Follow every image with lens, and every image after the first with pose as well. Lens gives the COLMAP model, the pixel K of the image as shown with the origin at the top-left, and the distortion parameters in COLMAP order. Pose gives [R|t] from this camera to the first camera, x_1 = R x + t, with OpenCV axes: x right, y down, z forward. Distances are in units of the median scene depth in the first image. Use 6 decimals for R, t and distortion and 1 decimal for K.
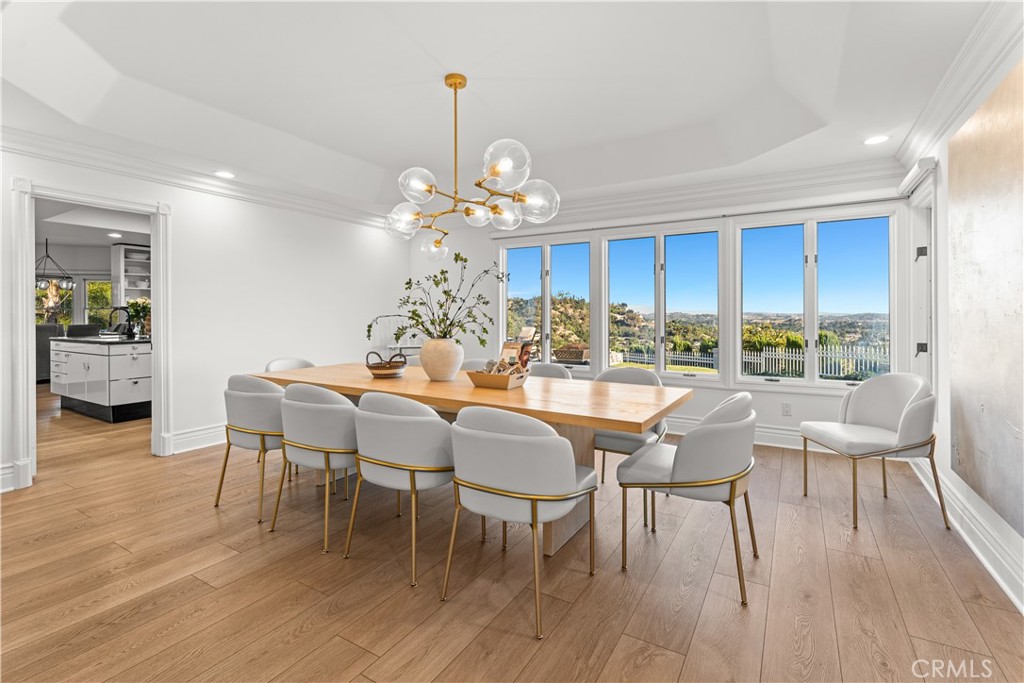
lens RADIAL K [[466.0, 0, 507.9], [0, 466.0, 314.4], [0, 0, 1]] dist [-0.003847, -0.000172]
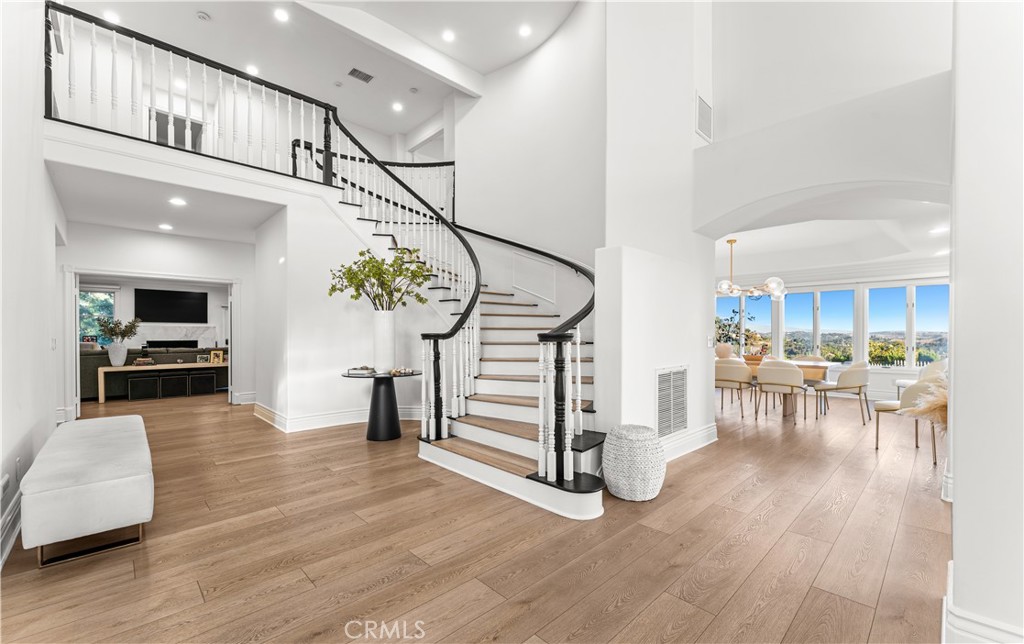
lens RADIAL K [[413.8, 0, 508.1], [0, 413.8, 350.0], [0, 0, 1]] dist [0.005080, 0.000304]
pose [[0.966270, 0.011233, -0.257284, -0.516580], [-0.000990, 0.999203, 0.039906, 0.006724], [0.257527, -0.038305, 0.965511, -1.090428]]
